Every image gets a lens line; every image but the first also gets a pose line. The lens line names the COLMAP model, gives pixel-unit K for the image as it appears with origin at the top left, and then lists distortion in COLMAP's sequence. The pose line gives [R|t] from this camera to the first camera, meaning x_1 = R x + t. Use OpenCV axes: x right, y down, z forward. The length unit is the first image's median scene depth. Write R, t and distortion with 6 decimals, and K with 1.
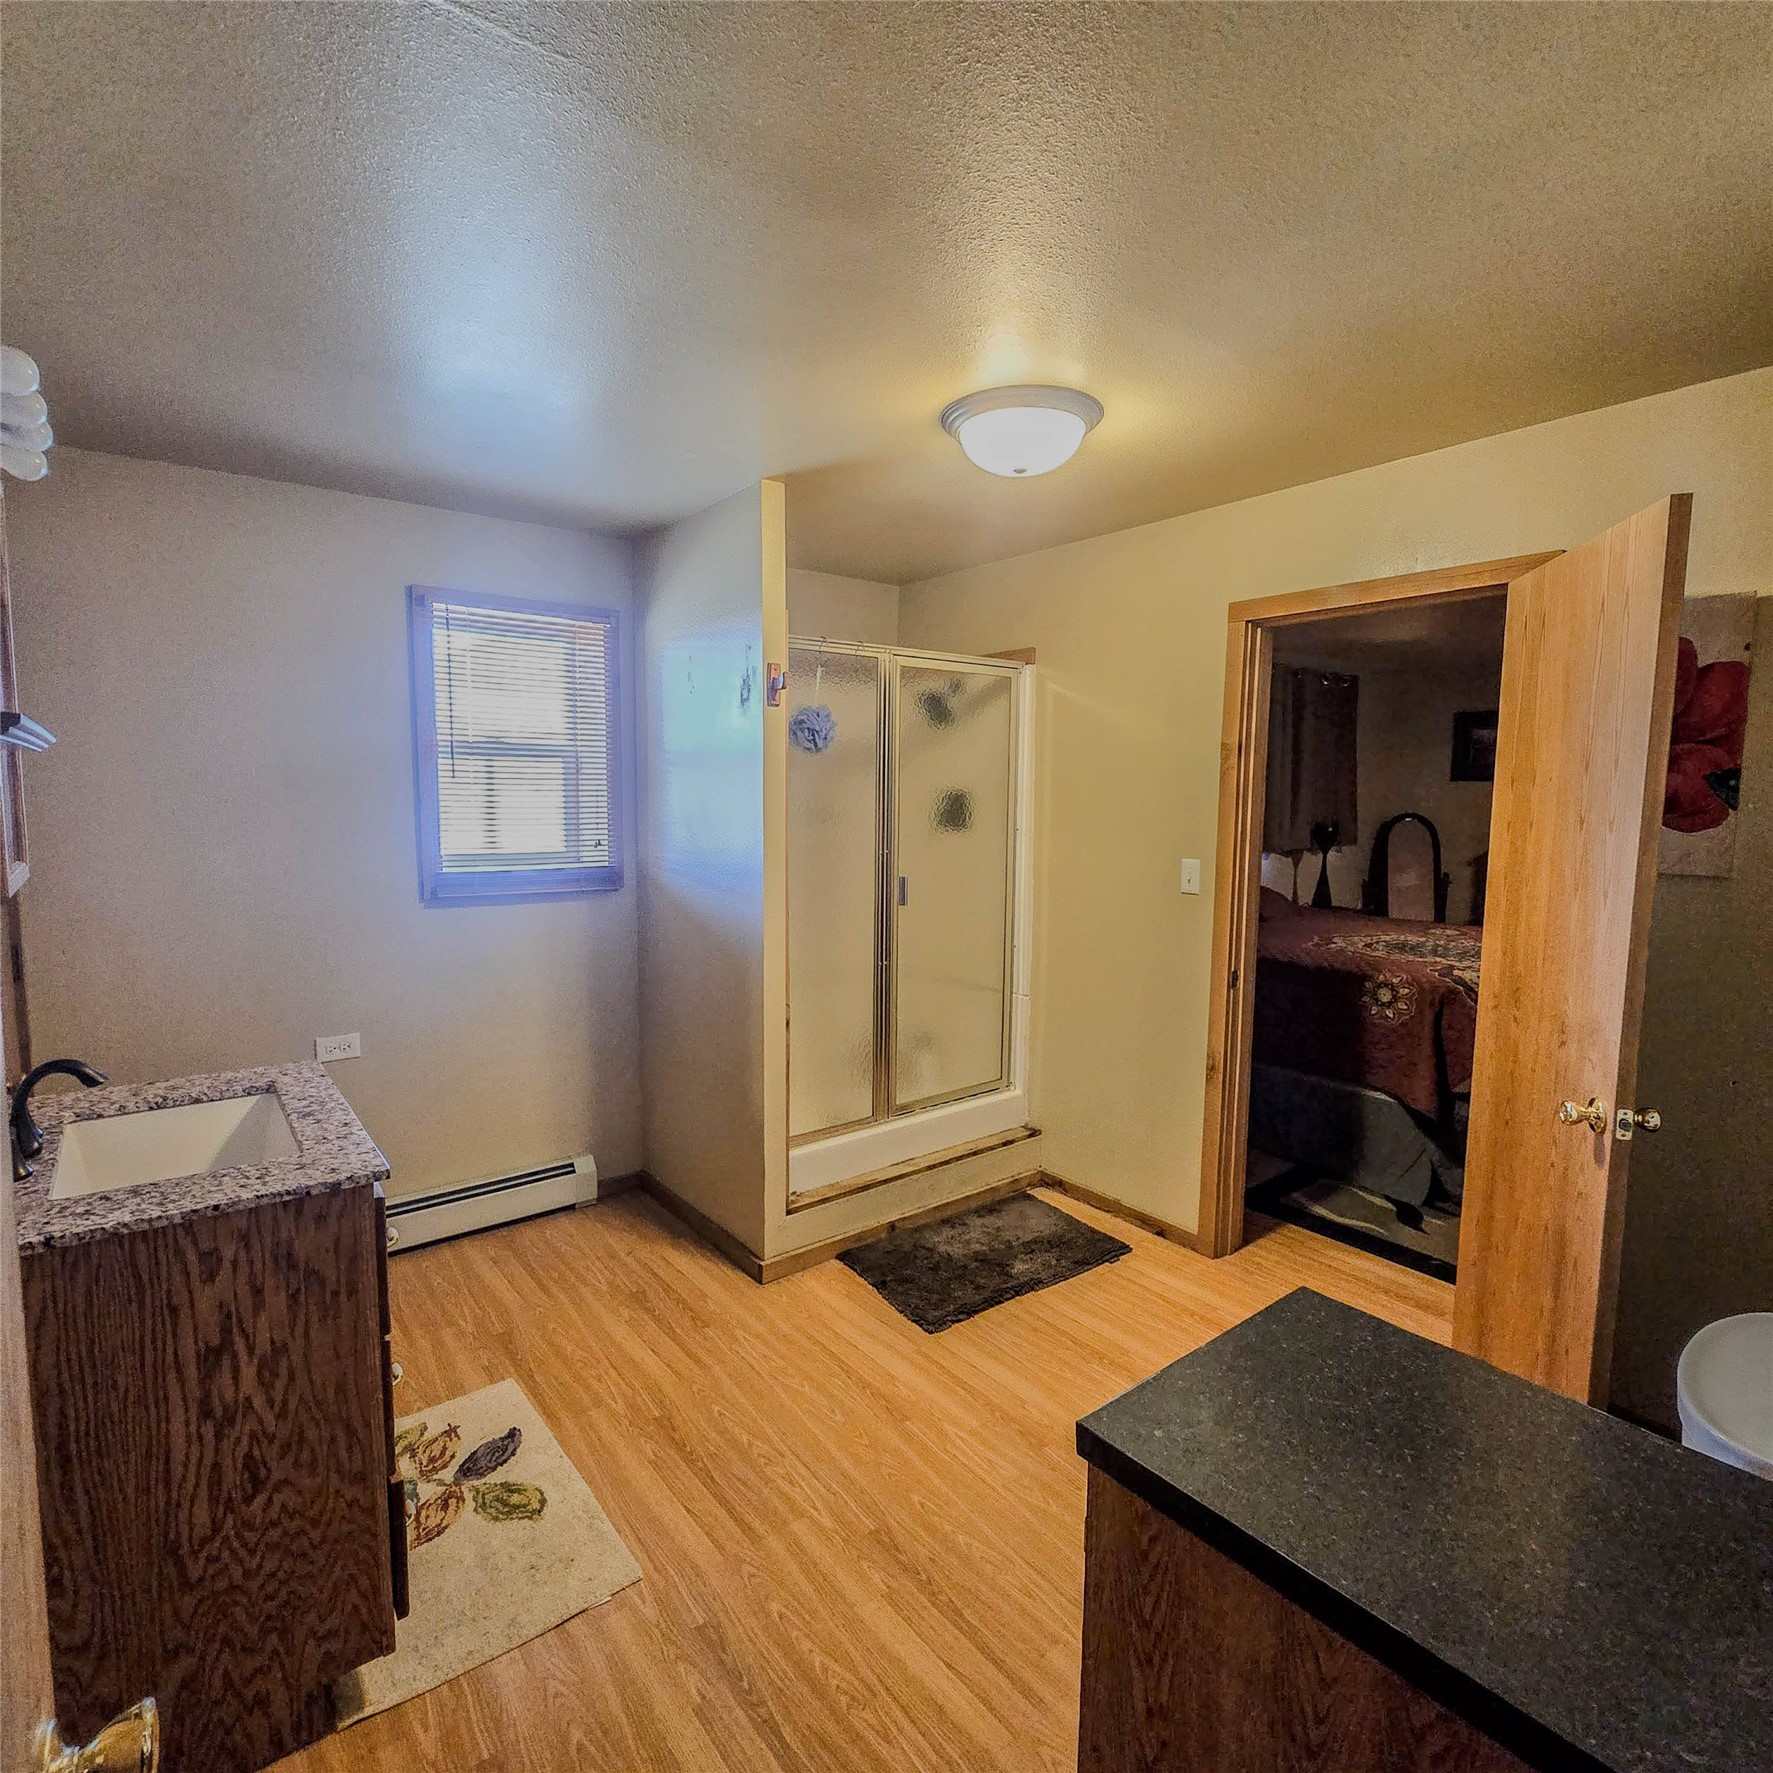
lens RADIAL K [[956.4, 0, 886.9], [0, 956.4, 886.5], [0, 0, 1]] dist [0.001796, 0.000478]
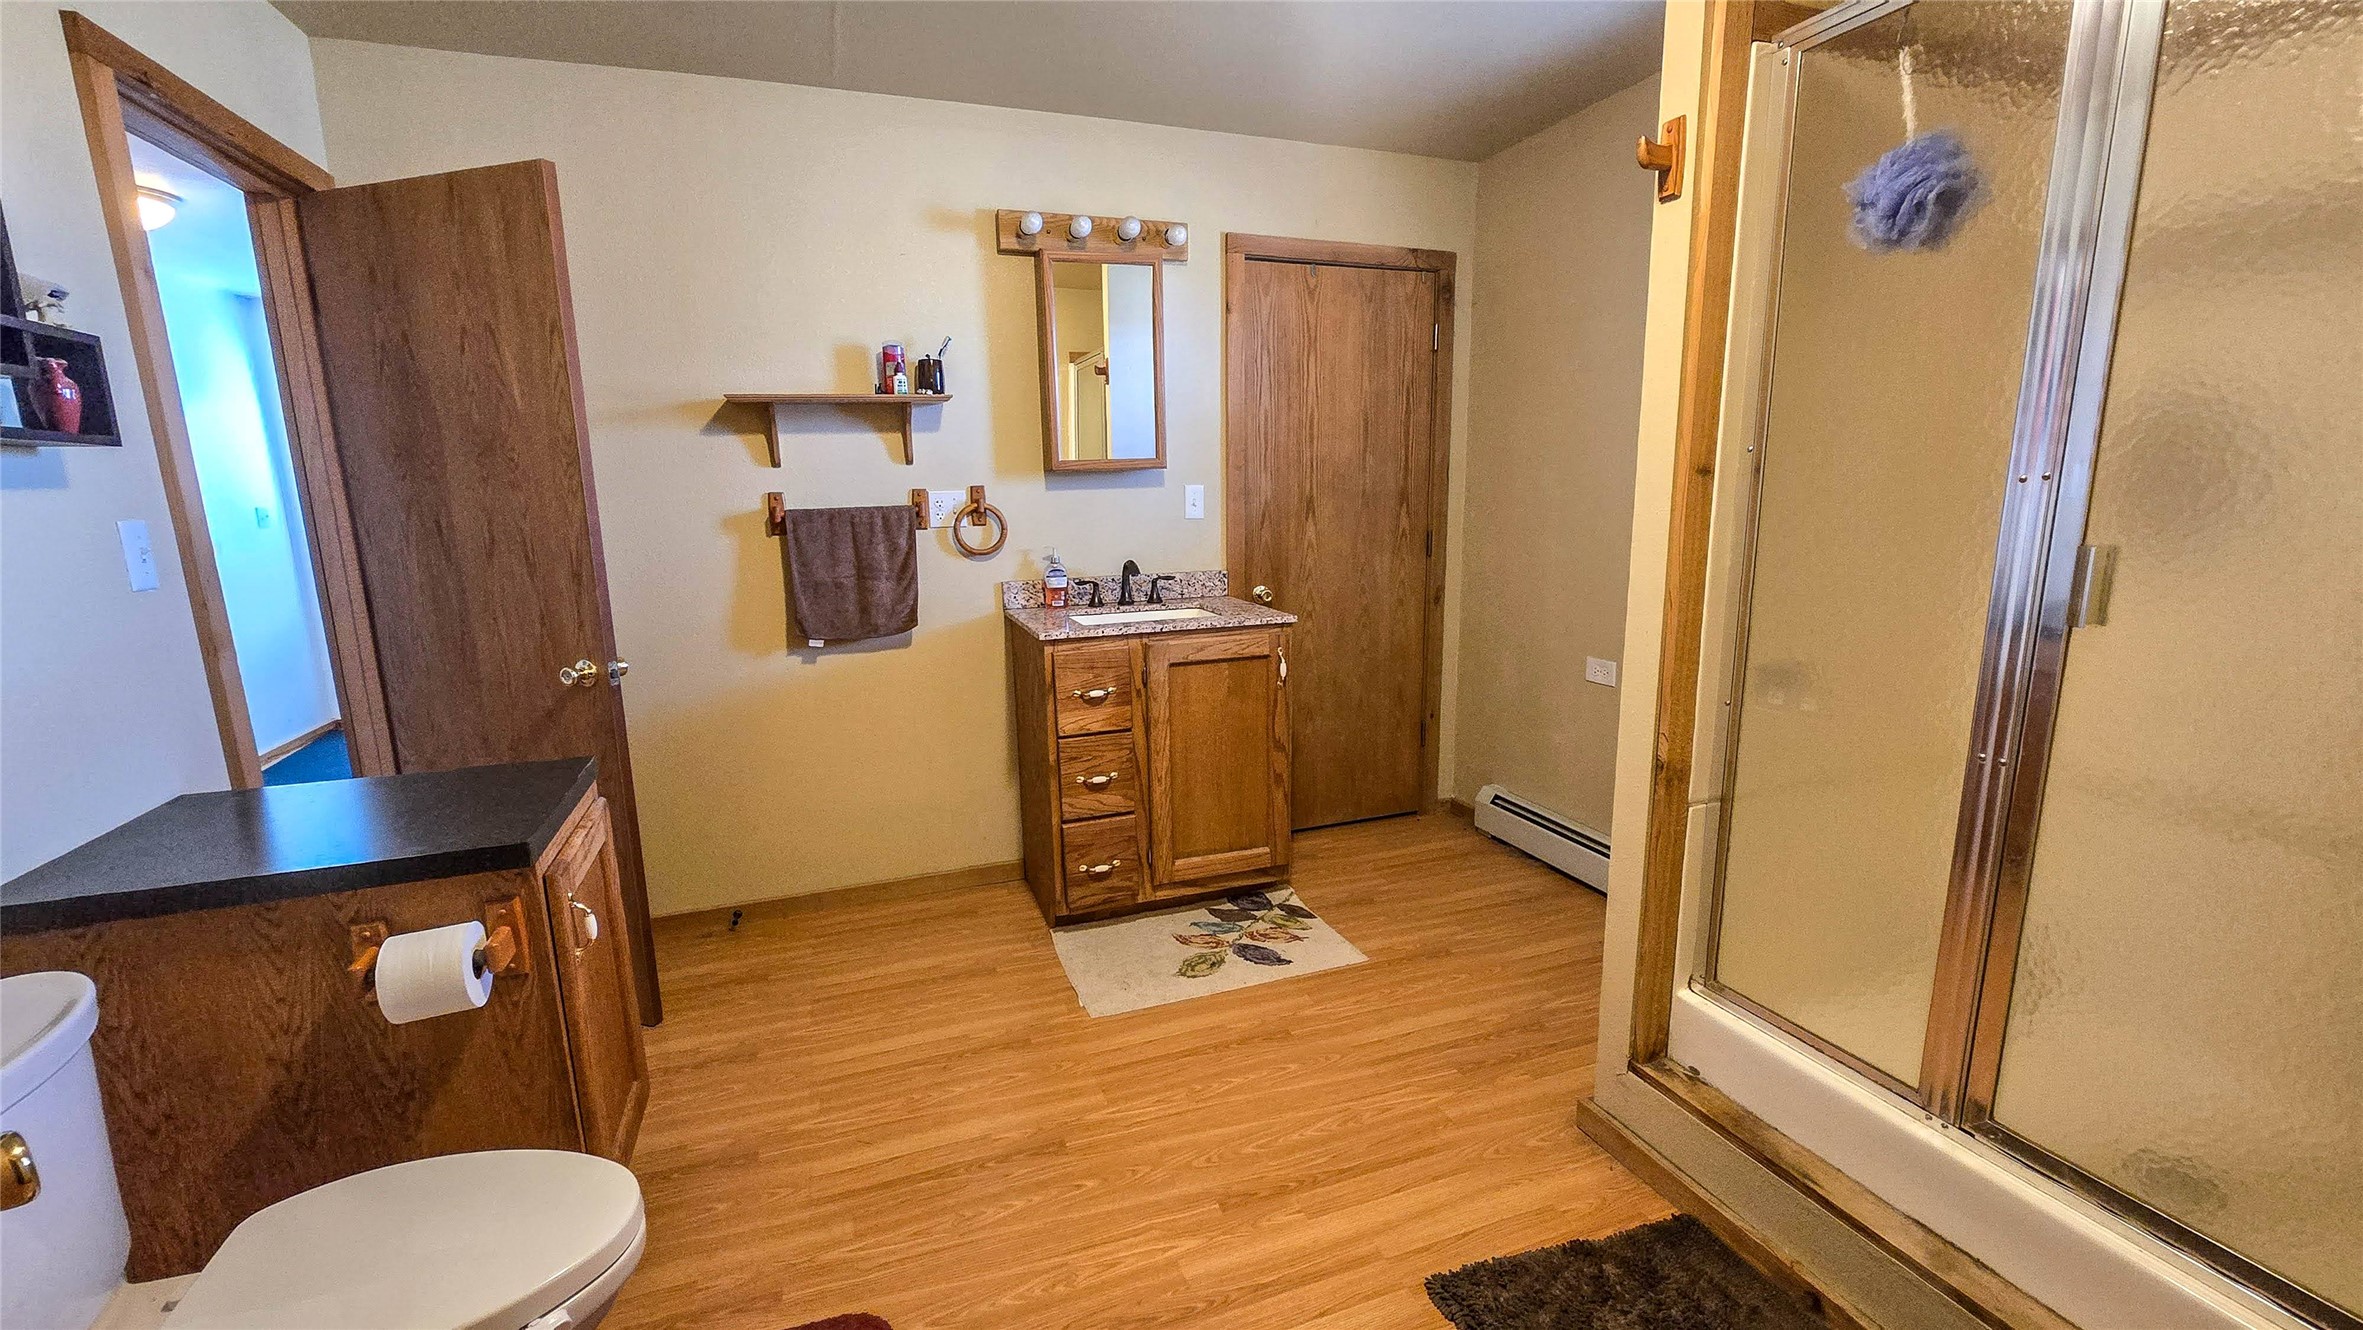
lens RADIAL K [[968.0, 0, 1180.3], [0, 968.0, 671.6], [0, 0, 1]] dist [-0.006769, 0.001759]
pose [[-0.305951, 0.175538, -0.935724, 0.651818], [-0.083237, 0.974159, 0.209964, -0.014912], [0.948402, 0.142126, -0.283434, 1.086228]]
